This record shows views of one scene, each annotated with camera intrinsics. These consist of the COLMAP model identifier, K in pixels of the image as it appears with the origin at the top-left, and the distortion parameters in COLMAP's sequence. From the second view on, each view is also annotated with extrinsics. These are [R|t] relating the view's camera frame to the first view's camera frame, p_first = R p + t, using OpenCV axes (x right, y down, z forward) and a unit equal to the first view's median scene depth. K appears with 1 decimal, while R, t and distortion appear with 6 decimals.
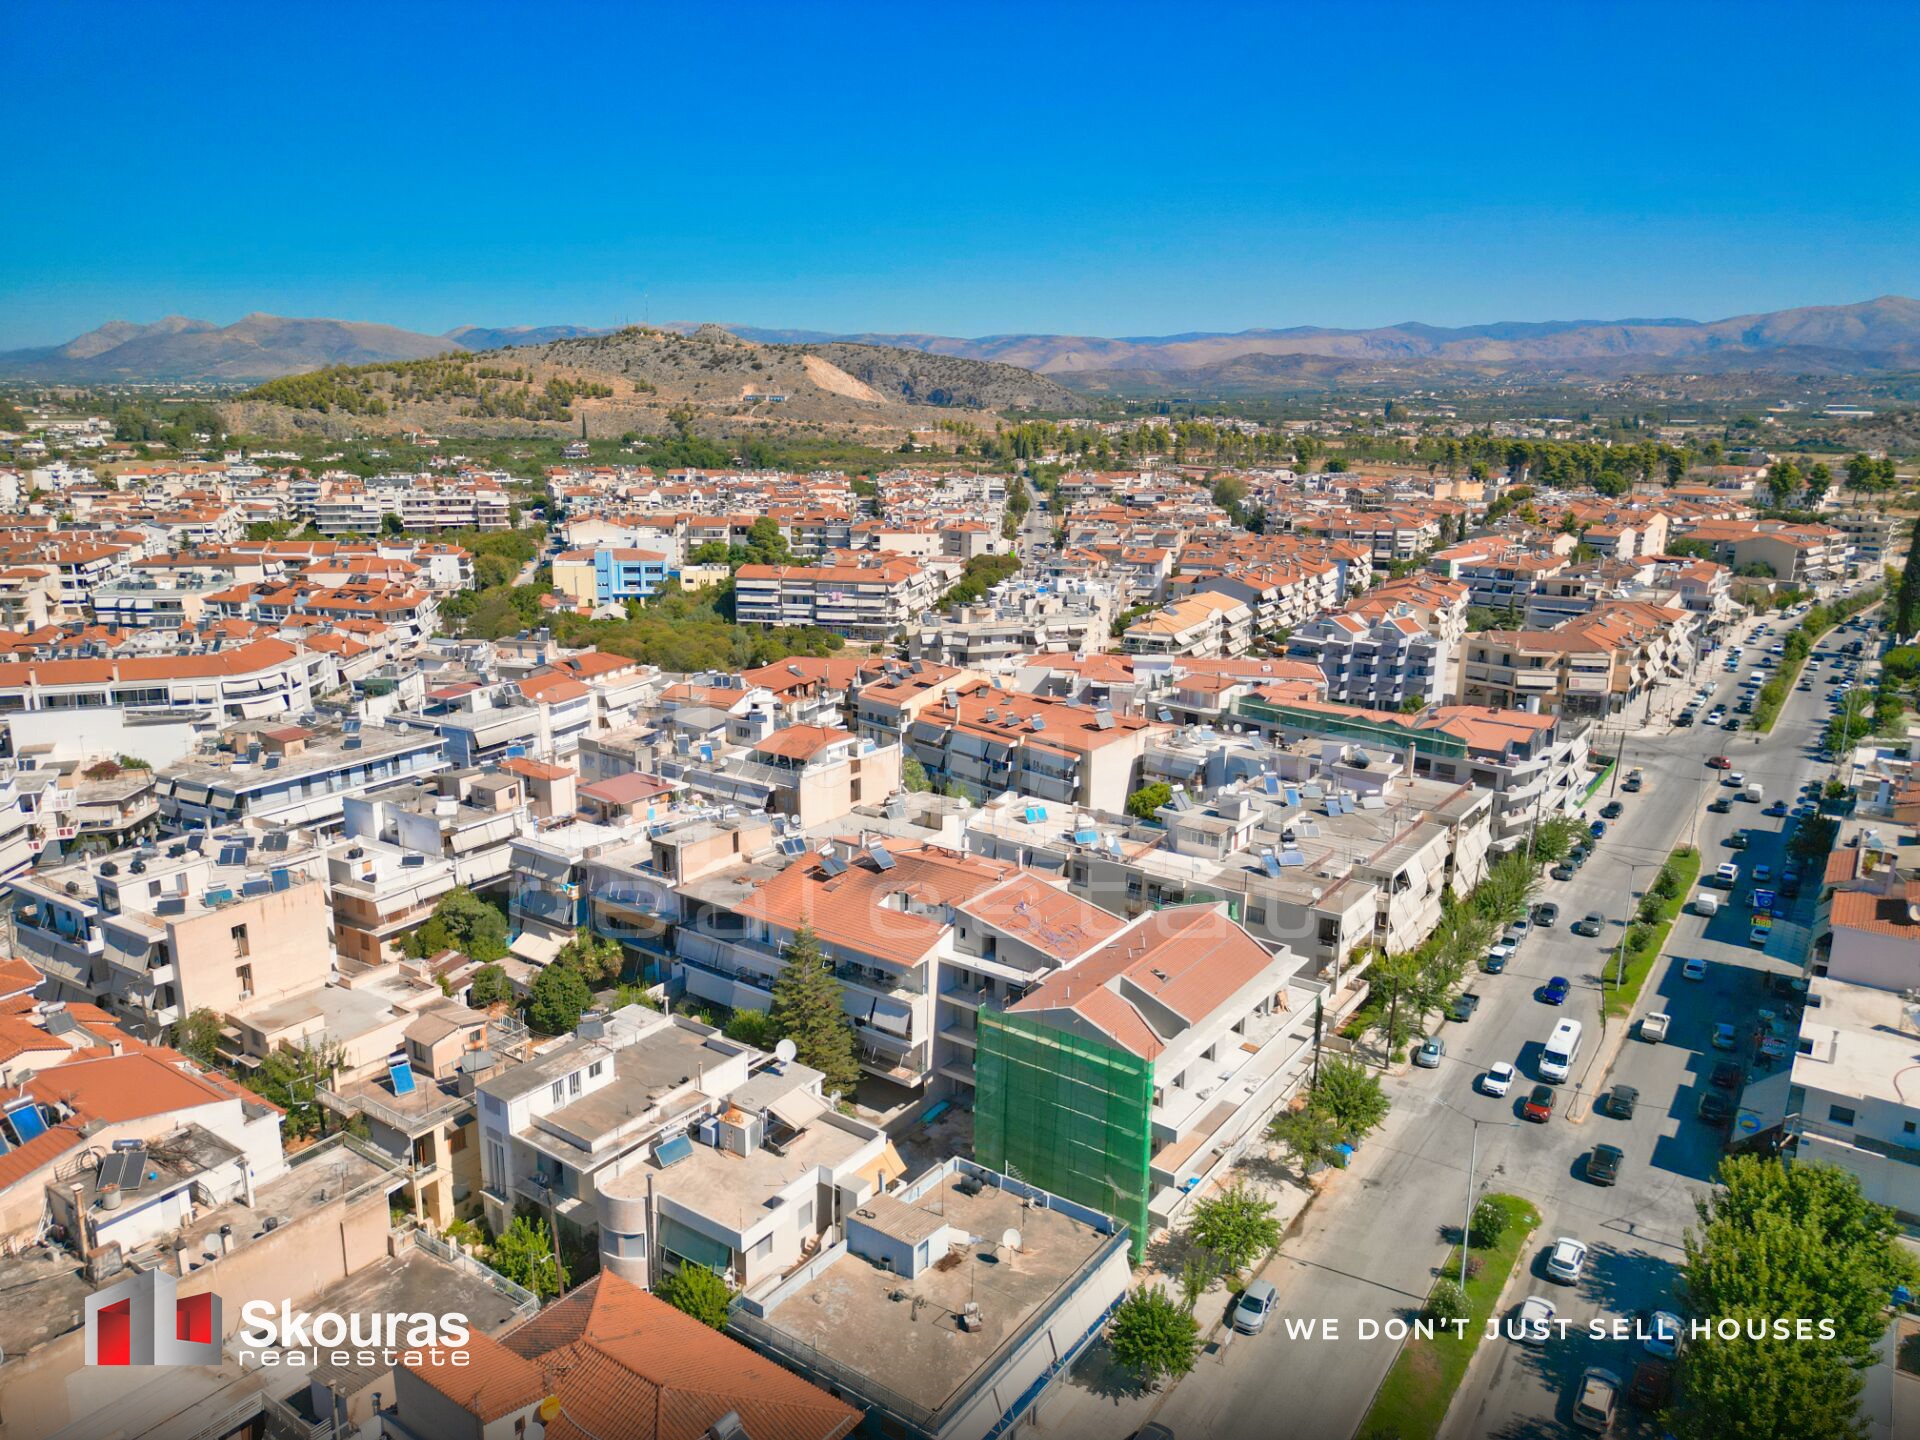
lens RADIAL K [[1332.3, 0, 953.9], [0, 1332.3, 745.1], [0, 0, 1]] dist [0.076559, -0.085912]
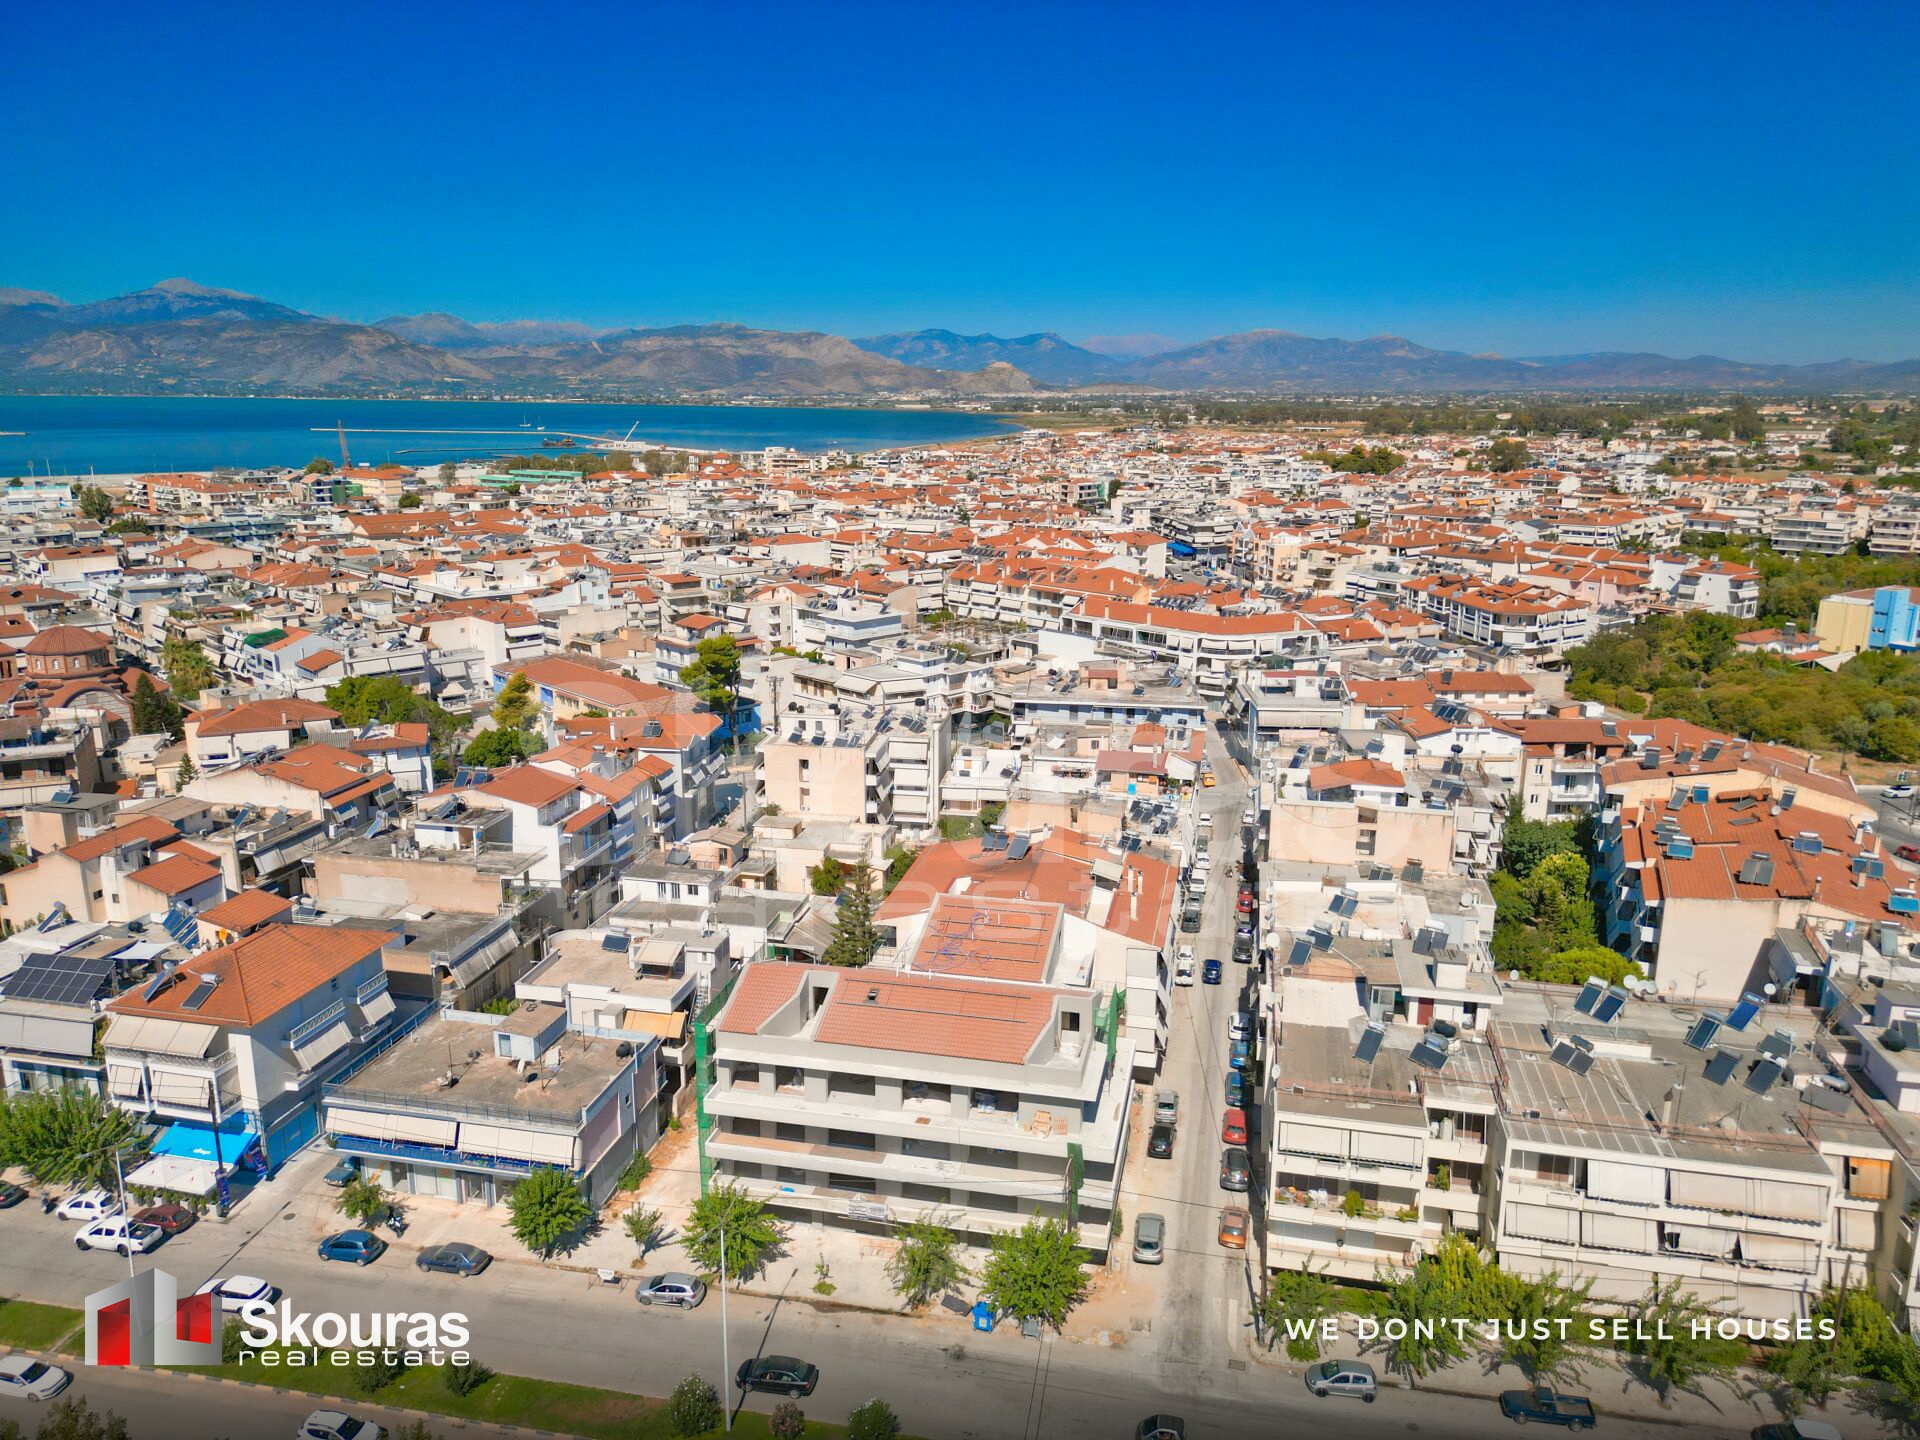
lens RADIAL K [[1332.3, 0, 953.9], [0, 1332.3, 745.1], [0, 0, 1]] dist [0.076559, -0.085912]
pose [[0.387684, 0.222015, -0.894657, 0.408575], [-0.229451, 0.963256, 0.139610, -0.060432], [0.892779, 0.151155, 0.424380, 0.256971]]
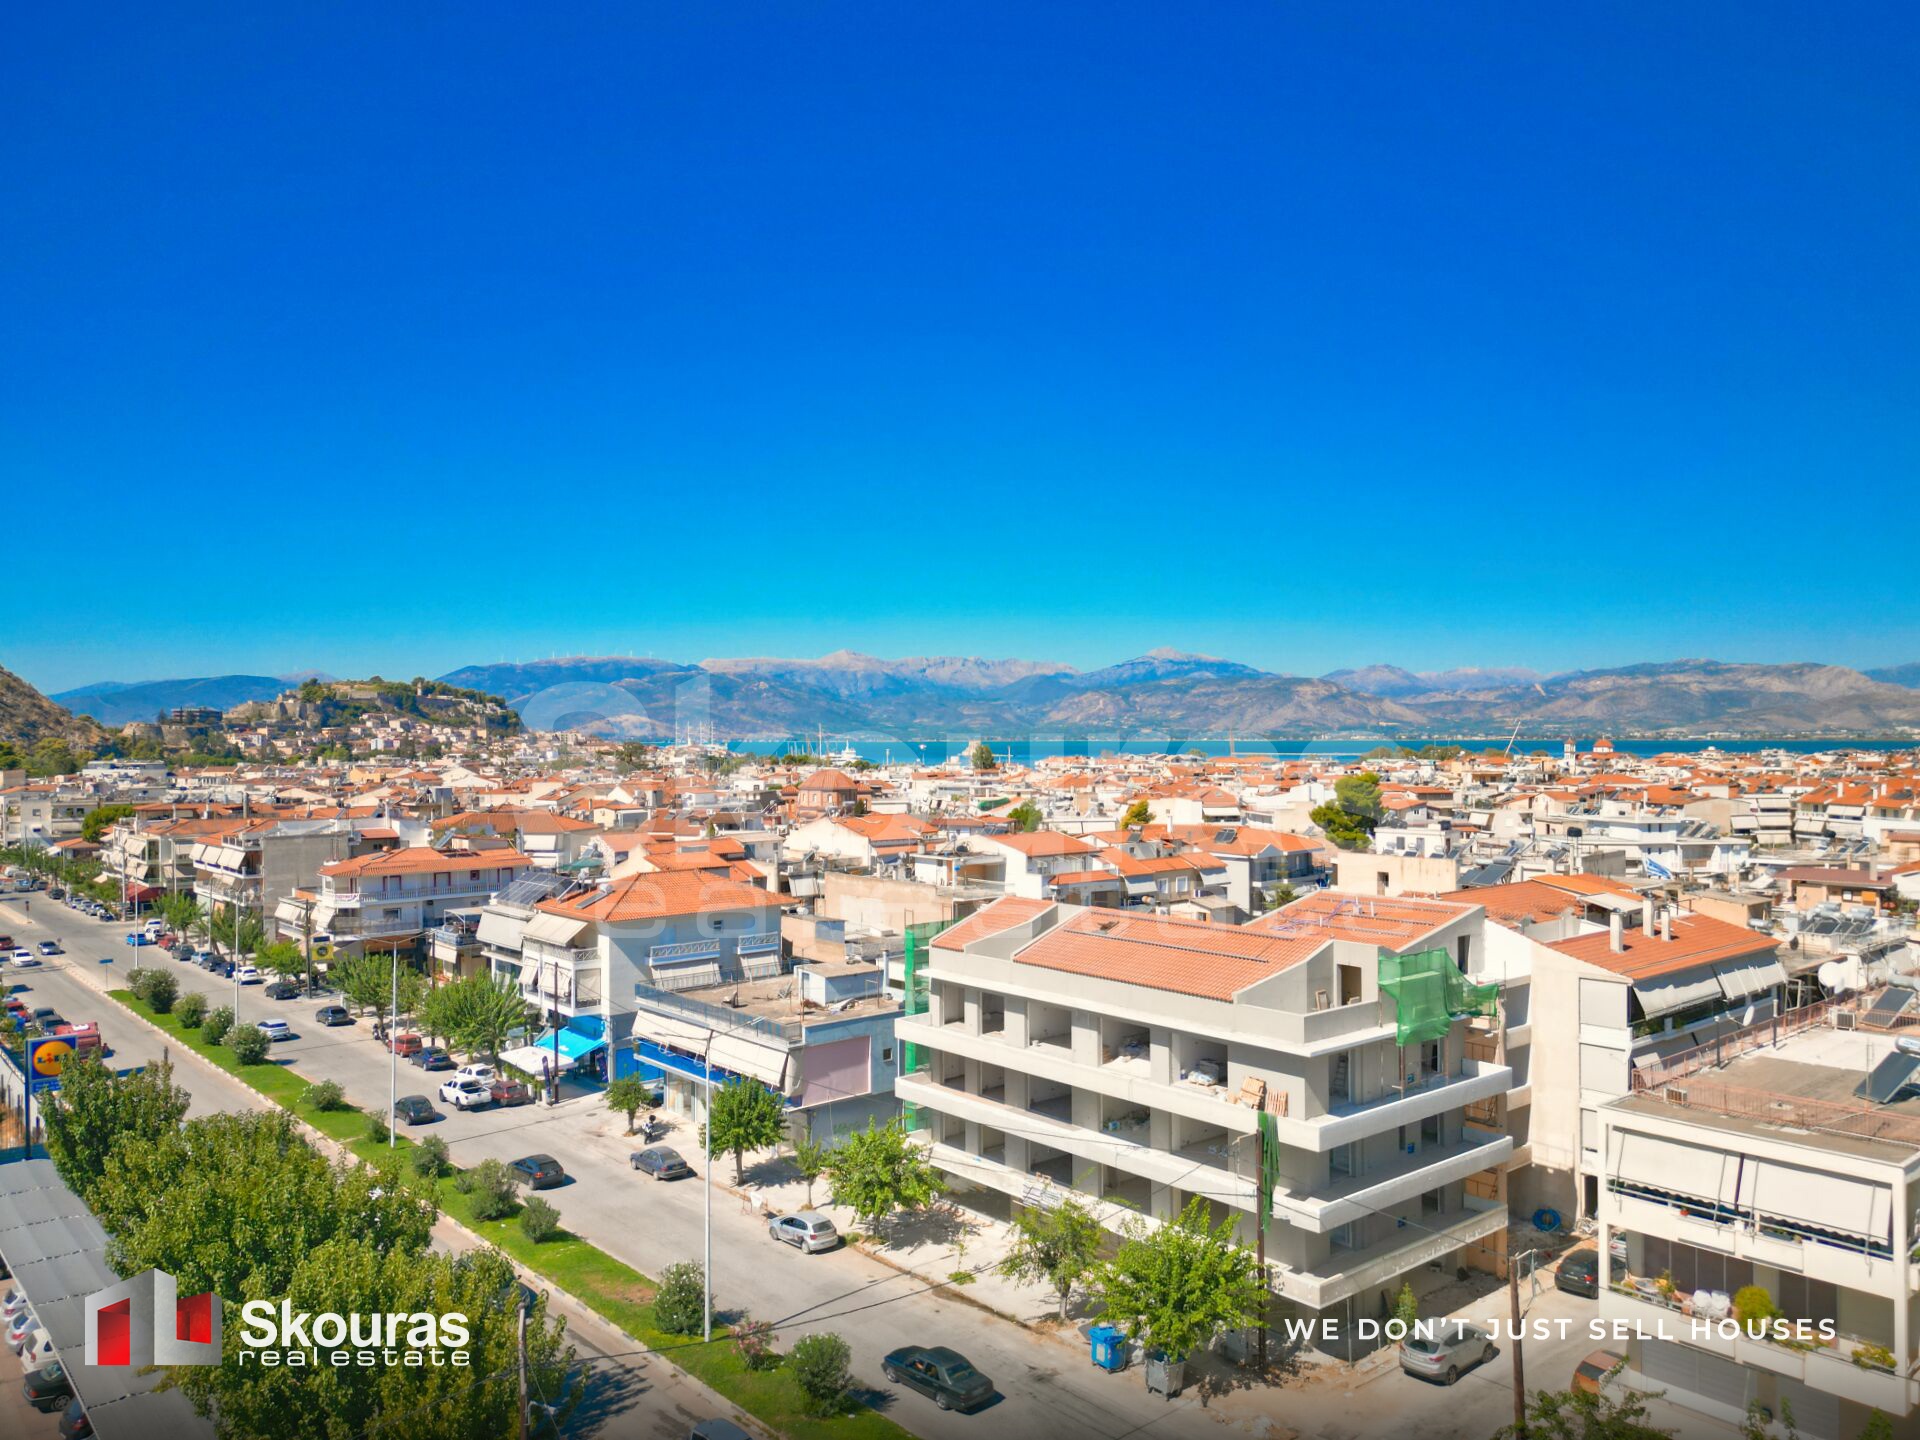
lens RADIAL K [[1363.4, 0, 950.6], [0, 1363.4, 770.3], [0, 0, 1]] dist [0.076936, -0.088462]
pose [[-0.252699, 0.011075, -0.967482, 0.368004], [-0.236724, 0.968836, 0.072921, 0.023064], [0.938139, 0.247454, -0.242202, 0.446076]]
